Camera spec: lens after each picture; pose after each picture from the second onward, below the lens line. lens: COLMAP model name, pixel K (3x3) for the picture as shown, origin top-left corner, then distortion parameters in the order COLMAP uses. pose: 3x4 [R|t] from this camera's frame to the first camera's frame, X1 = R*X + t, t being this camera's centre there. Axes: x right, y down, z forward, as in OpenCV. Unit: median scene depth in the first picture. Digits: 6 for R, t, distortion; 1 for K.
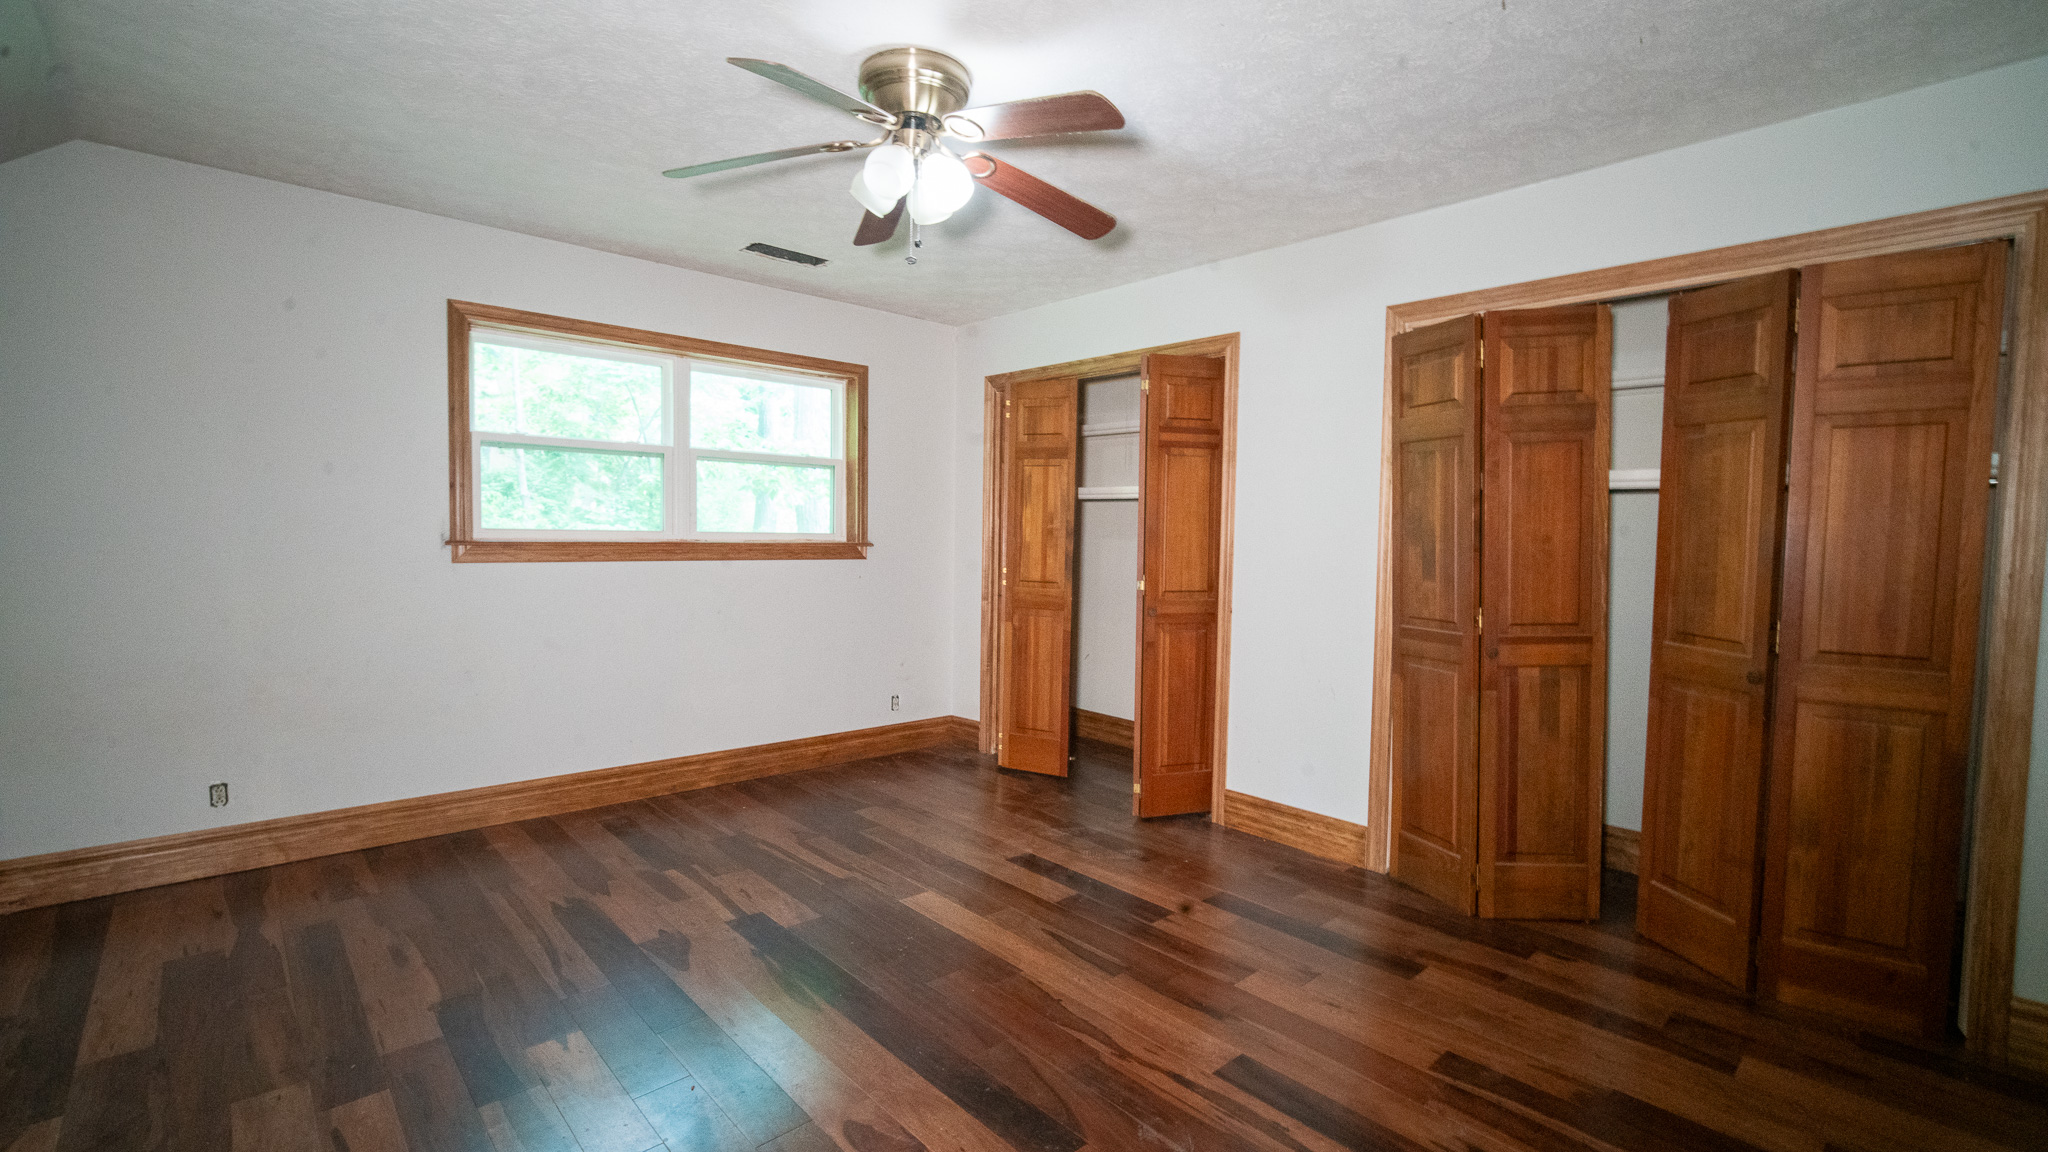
lens RADIAL K [[885.6, 0, 1024.0], [0, 885.6, 576.0], [0, 0, 1]] dist [-0.012410, -0.000151]
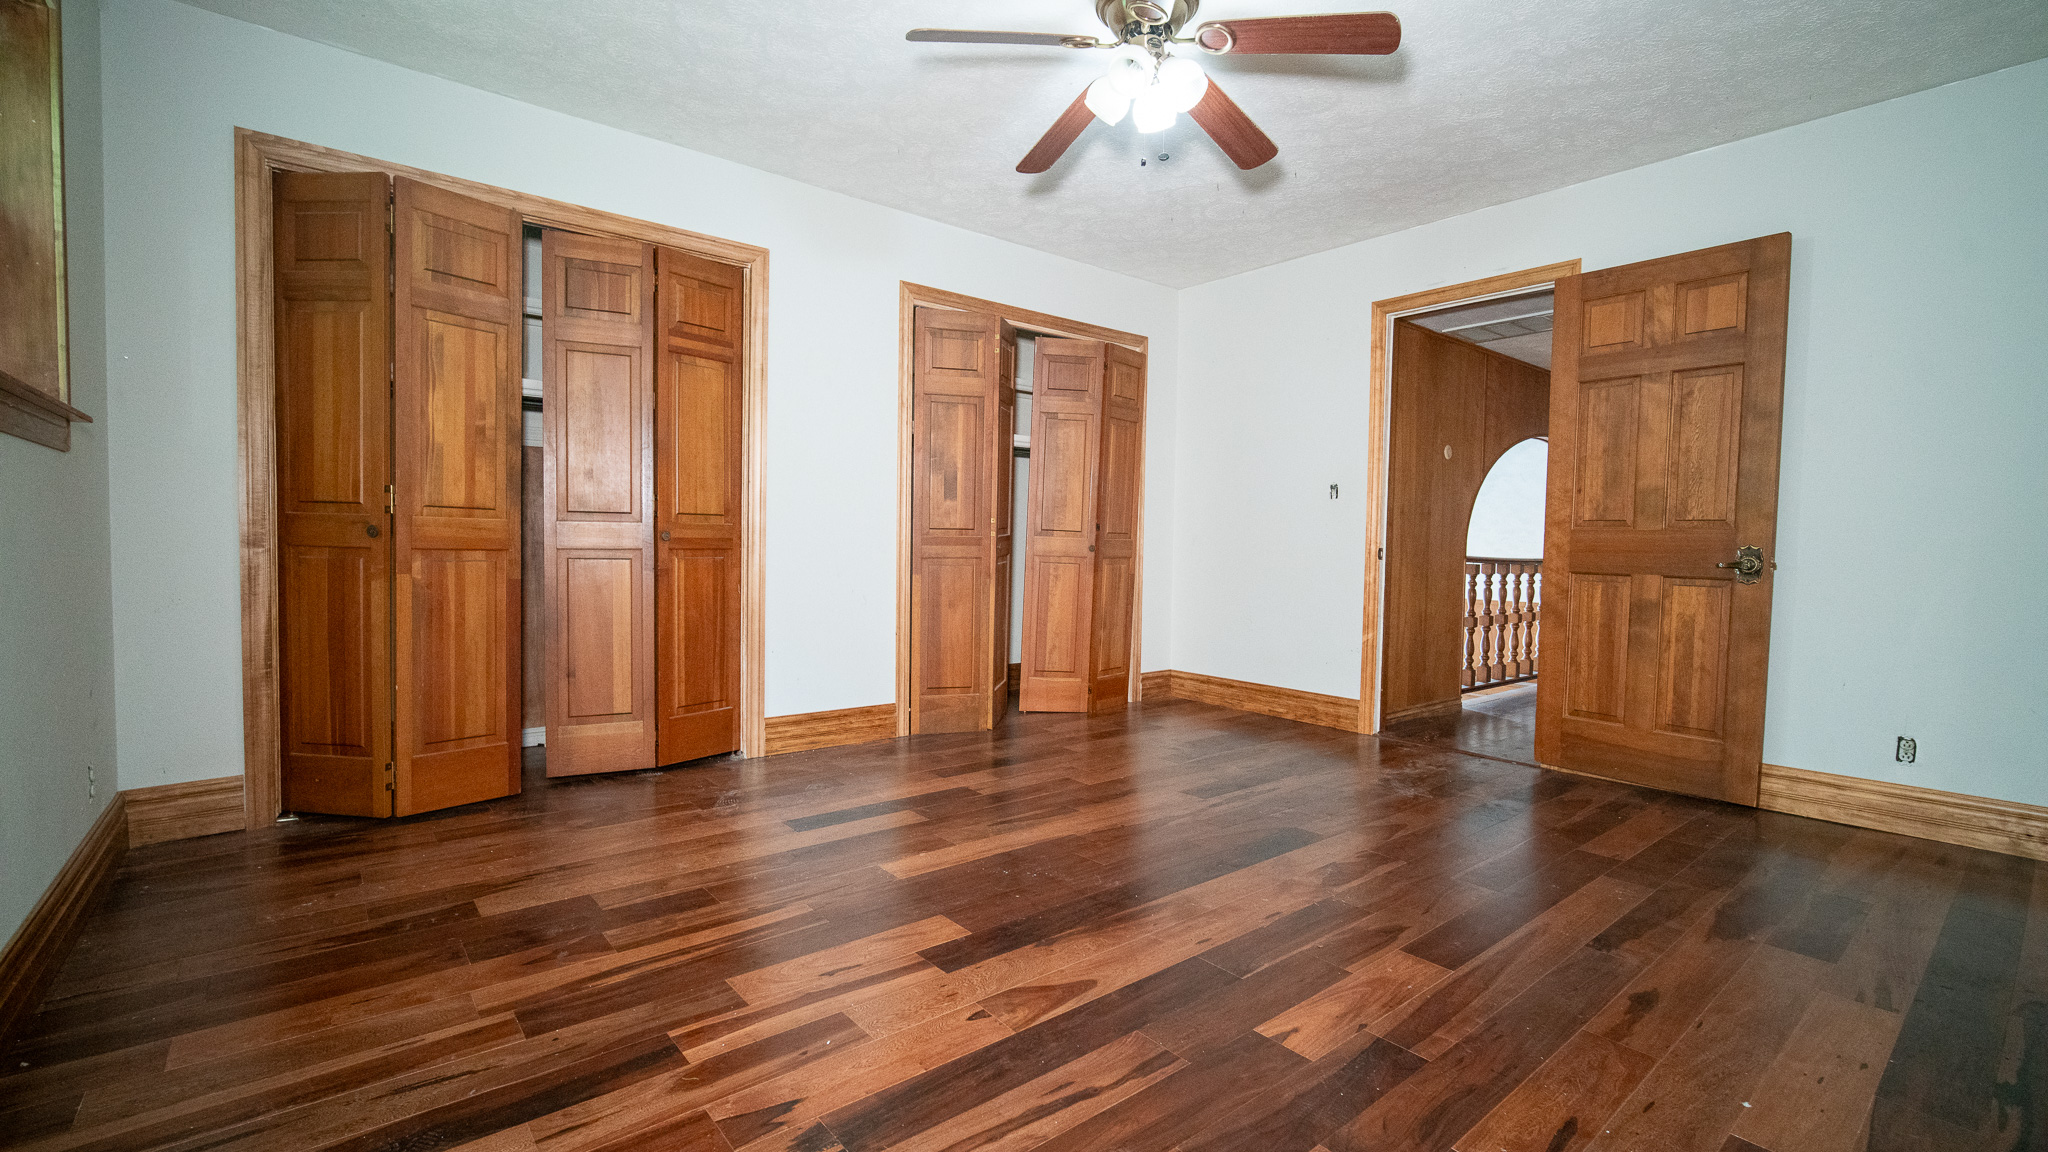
lens RADIAL K [[885.6, 0, 1024.0], [0, 885.6, 576.0], [0, 0, 1]] dist [-0.012410, -0.000151]
pose [[0.056847, -0.052751, 0.996988, -0.750785], [0.034165, 0.998121, 0.050863, 0.046740], [-0.997798, 0.031171, 0.058542, 0.682129]]
